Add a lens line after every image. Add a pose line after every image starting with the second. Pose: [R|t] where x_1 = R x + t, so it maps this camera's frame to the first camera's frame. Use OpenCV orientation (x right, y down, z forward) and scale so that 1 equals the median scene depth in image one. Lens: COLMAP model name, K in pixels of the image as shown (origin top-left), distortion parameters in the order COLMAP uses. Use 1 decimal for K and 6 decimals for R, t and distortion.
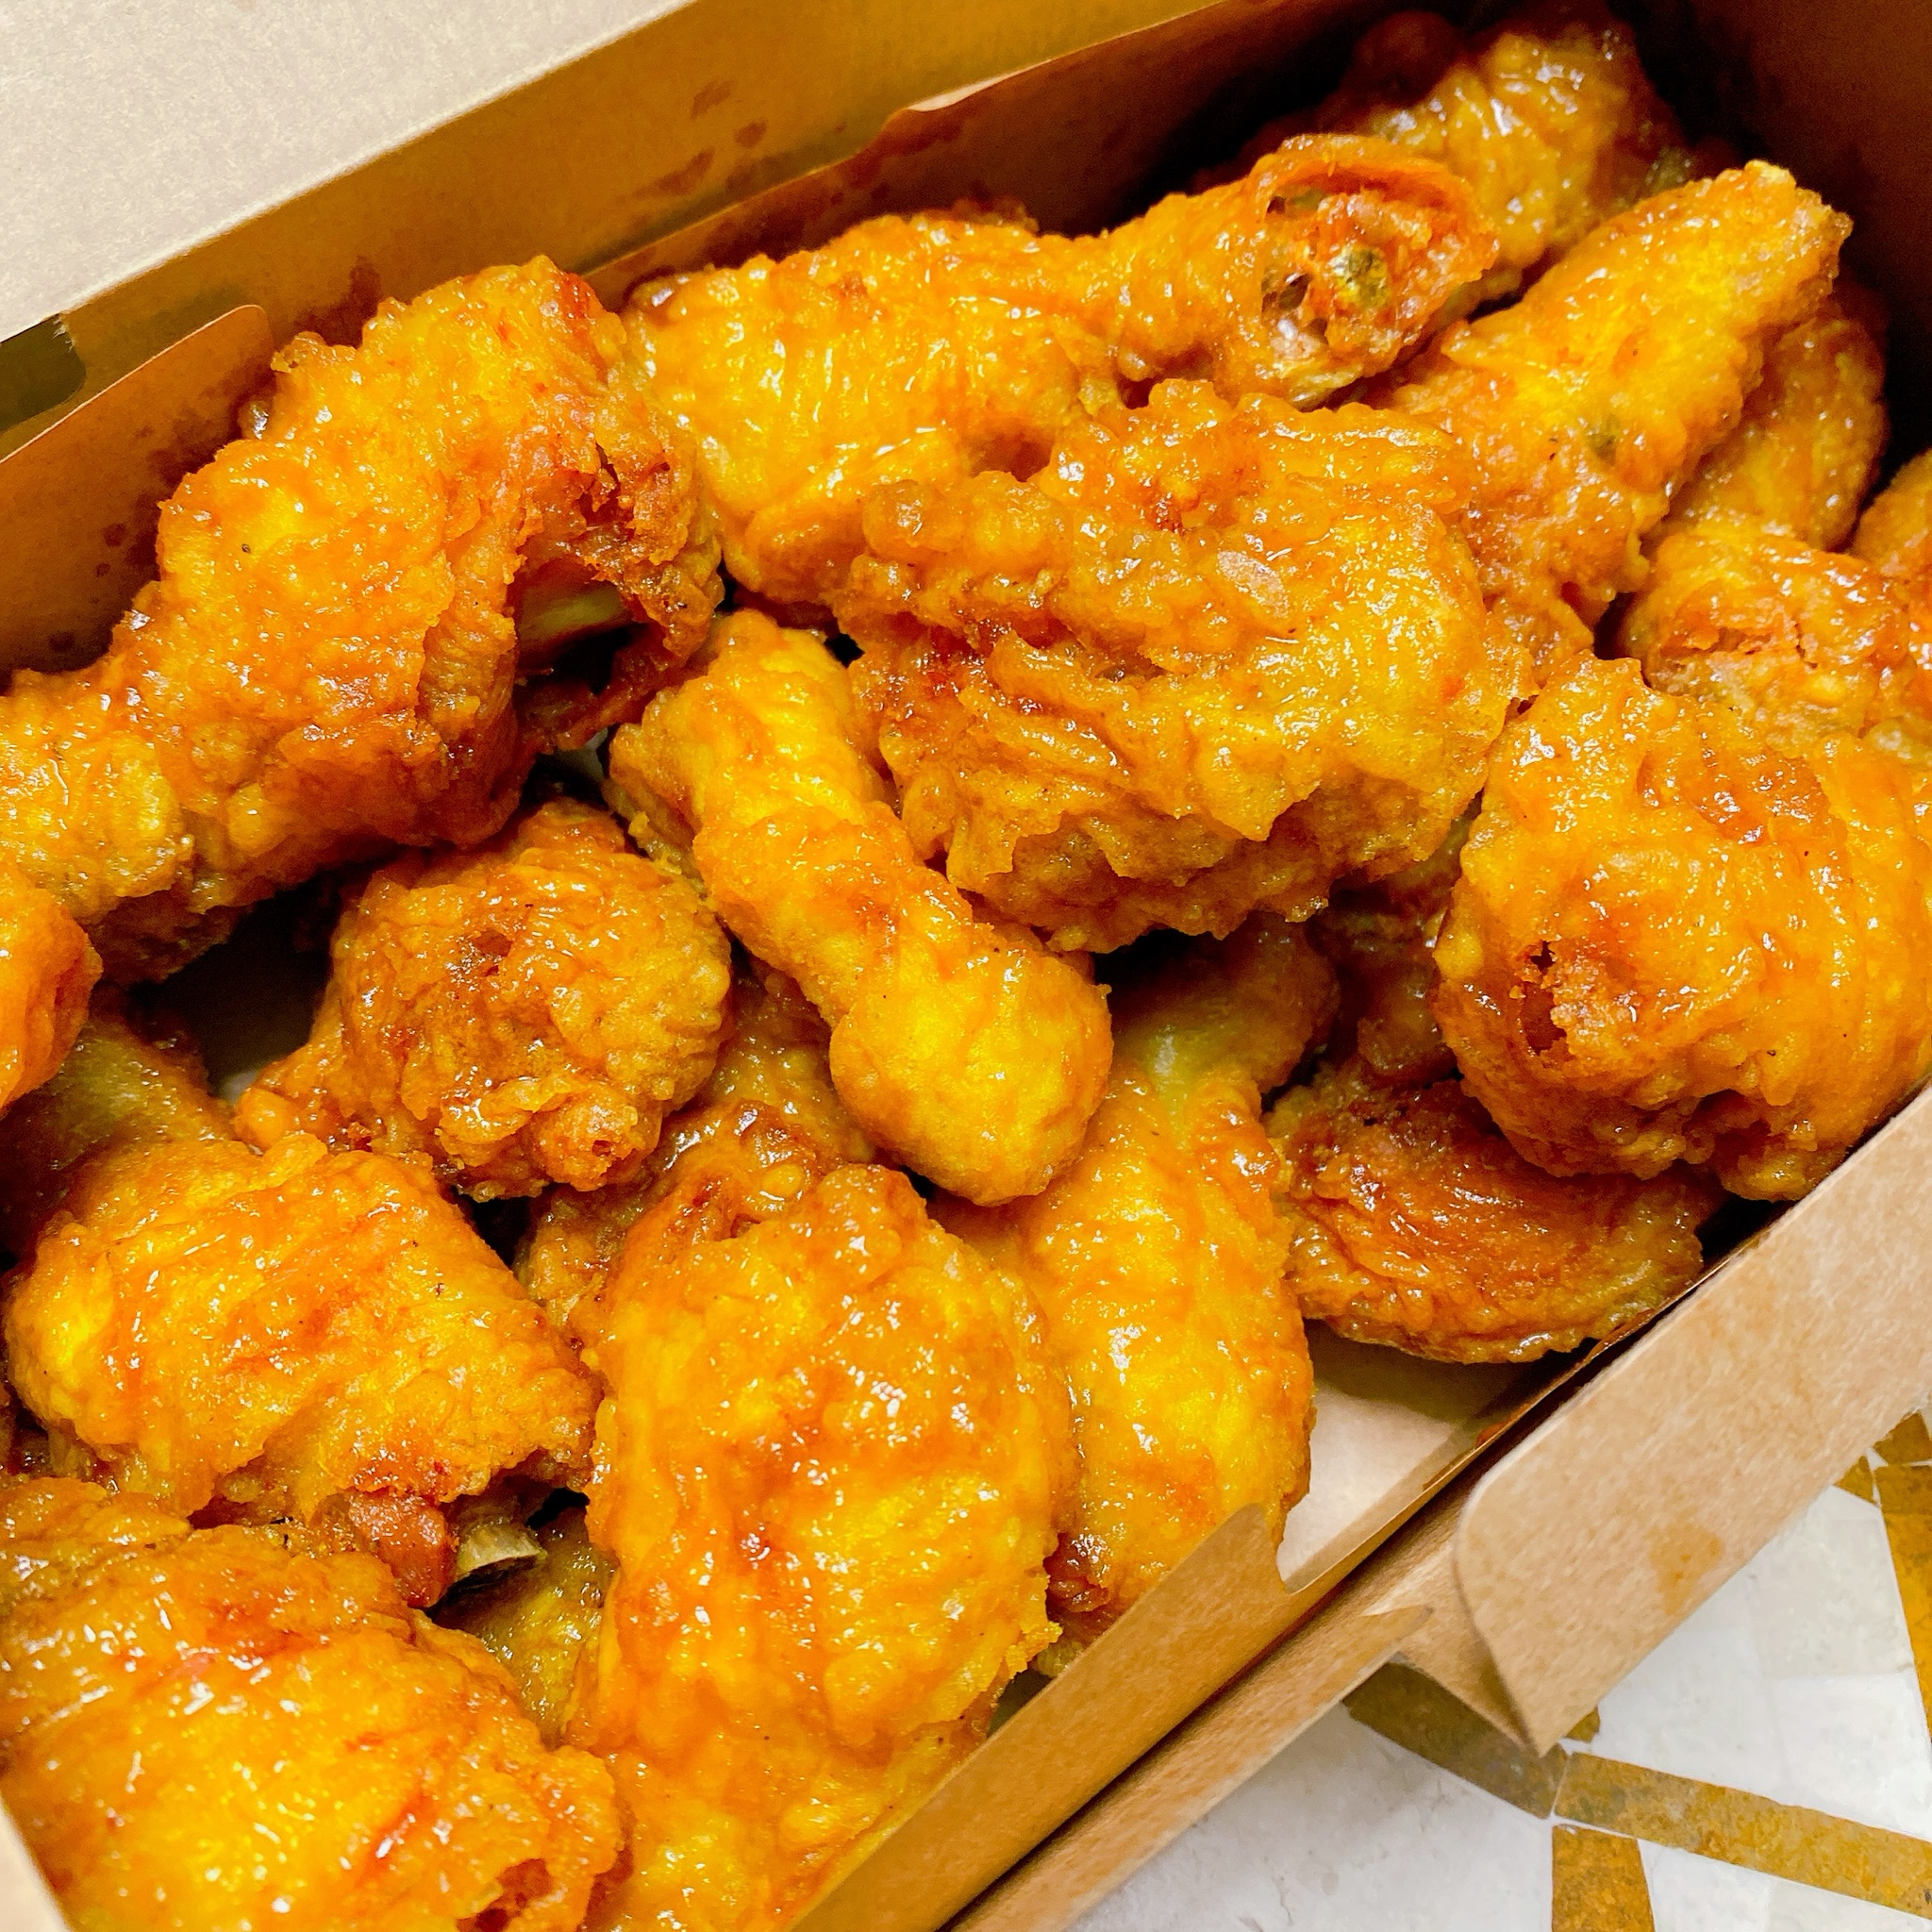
lens RADIAL K [[1692.2, 0, 966.0], [0, 1692.2, 966.0], [0, 0, 1]] dist [0.103347, -0.262378]
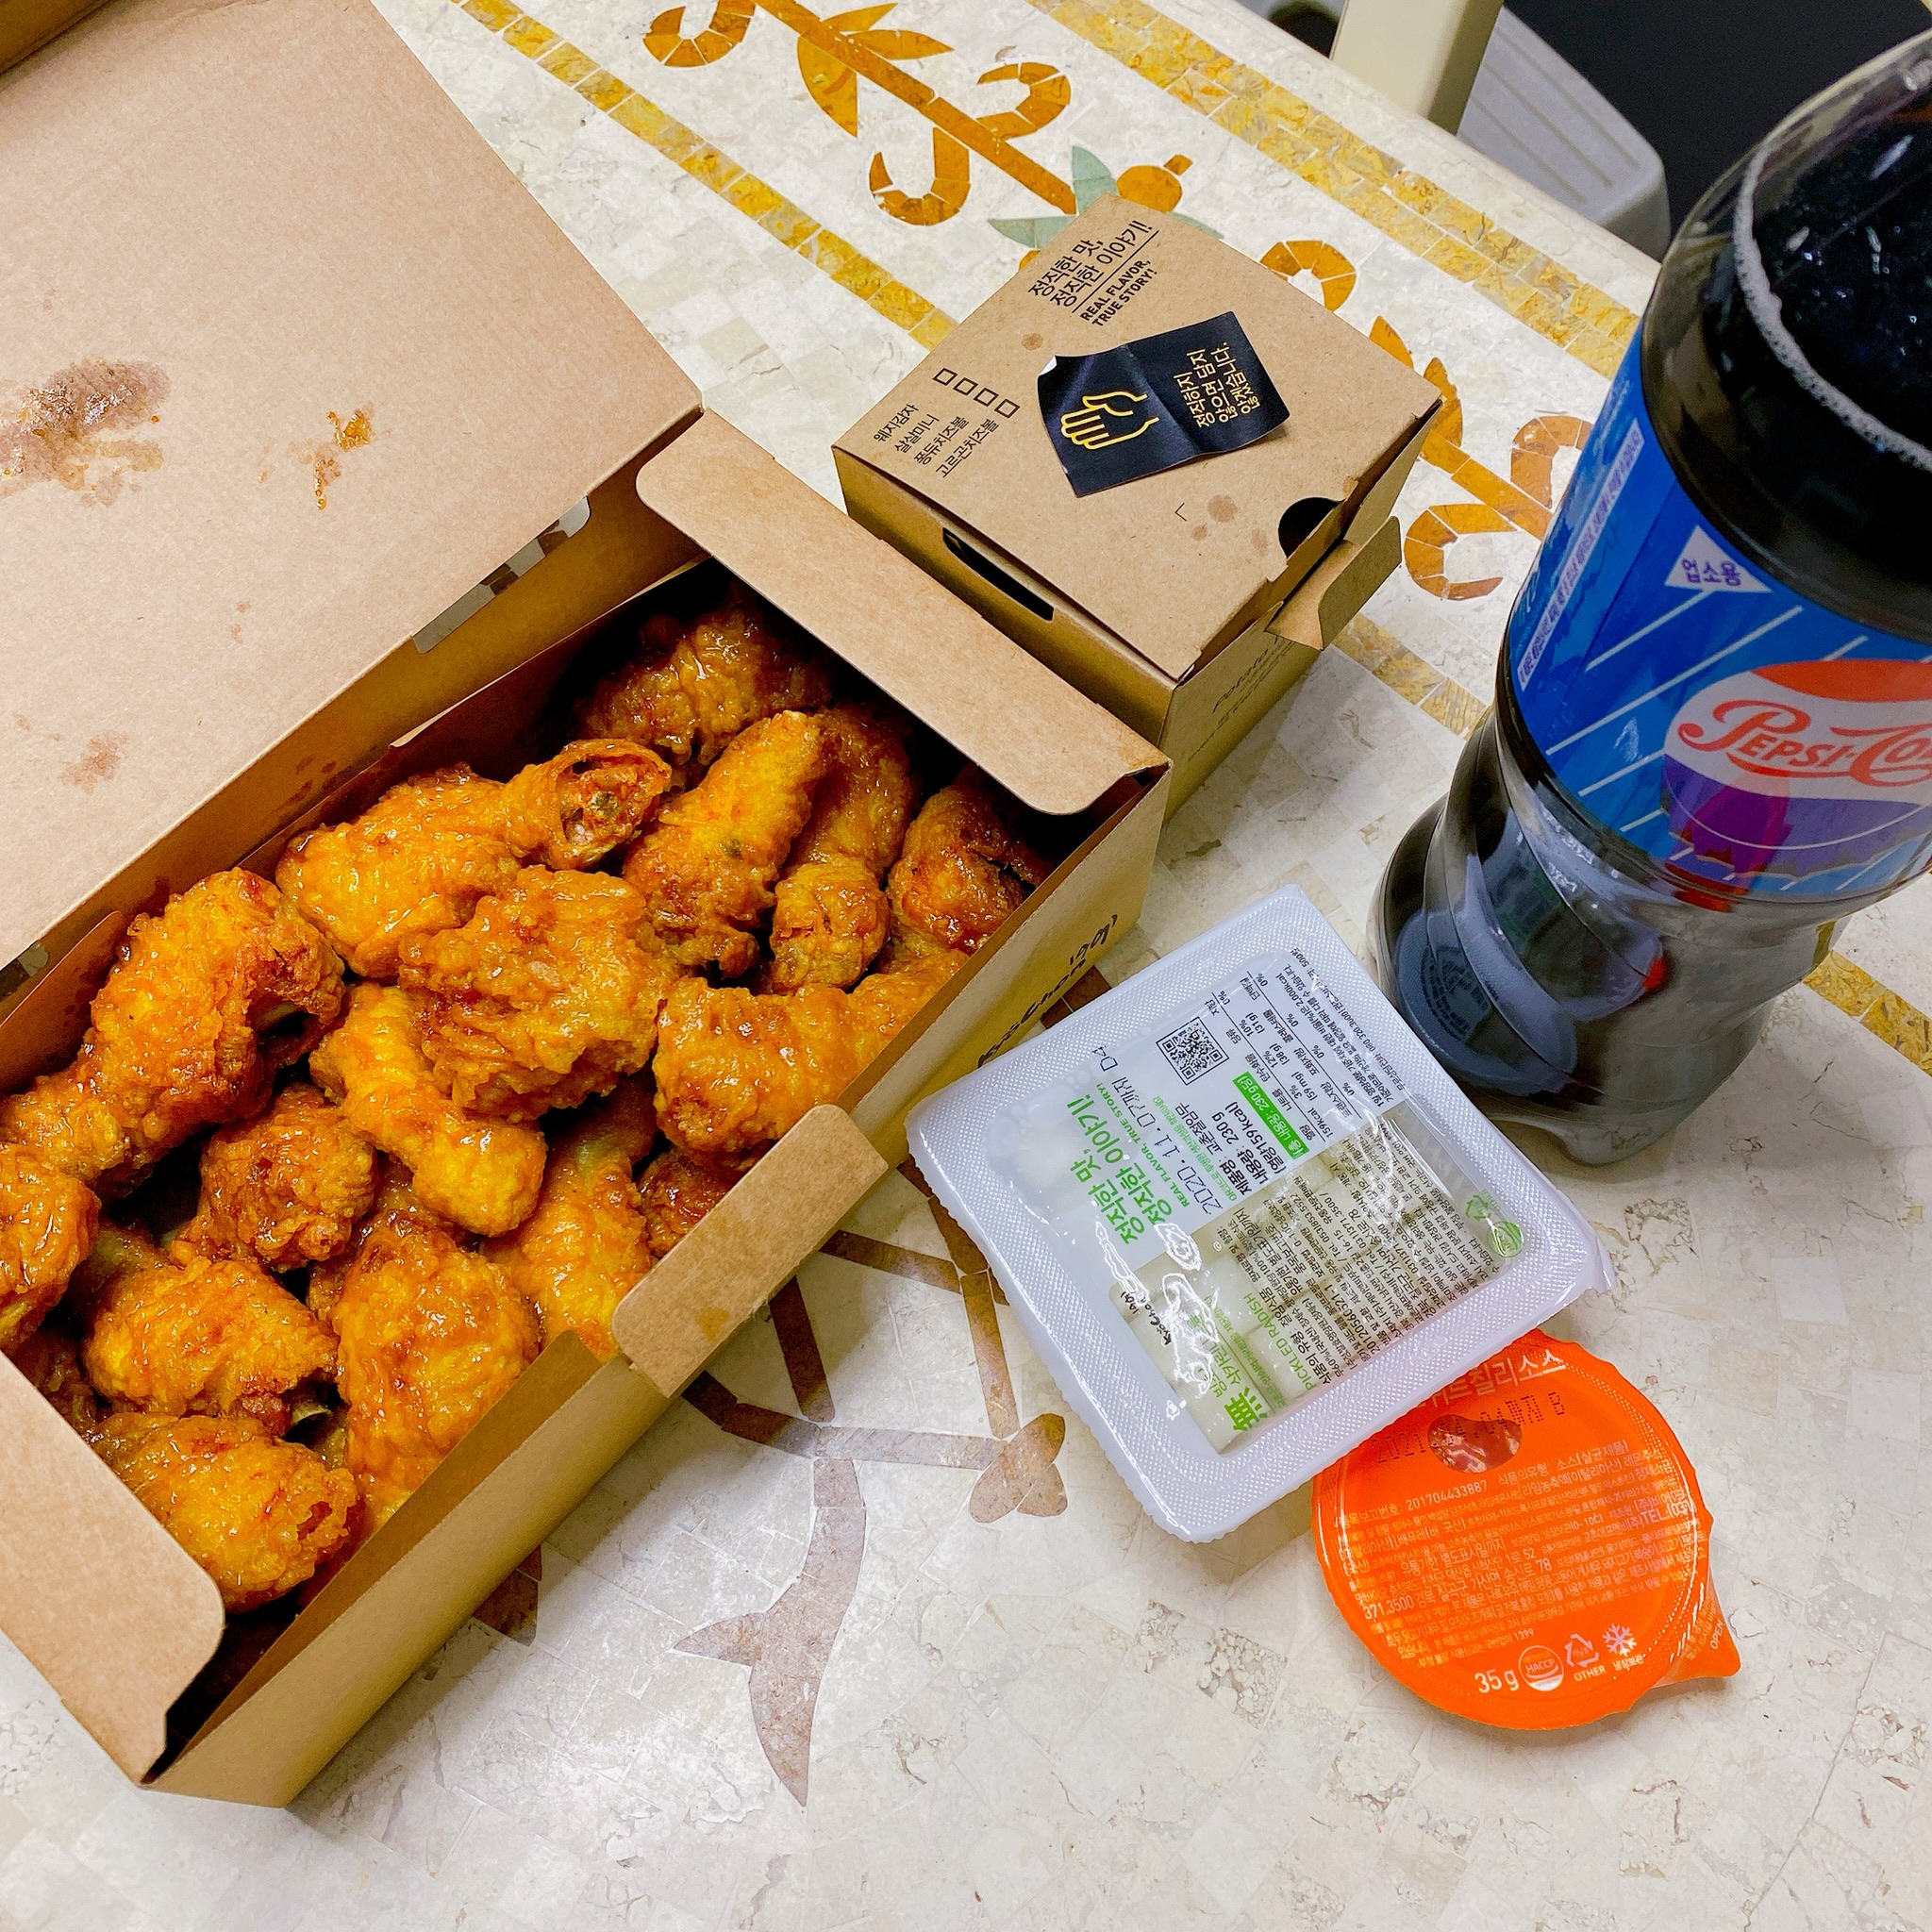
lens RADIAL K [[1692.2, 0, 966.0], [0, 1692.2, 966.0], [0, 0, 1]] dist [0.103347, -0.262378]
pose [[0.984538, -0.168131, 0.049159, 0.601432], [0.167607, 0.985745, 0.014632, -0.154484], [-0.050918, -0.006166, 0.998684, -1.396302]]
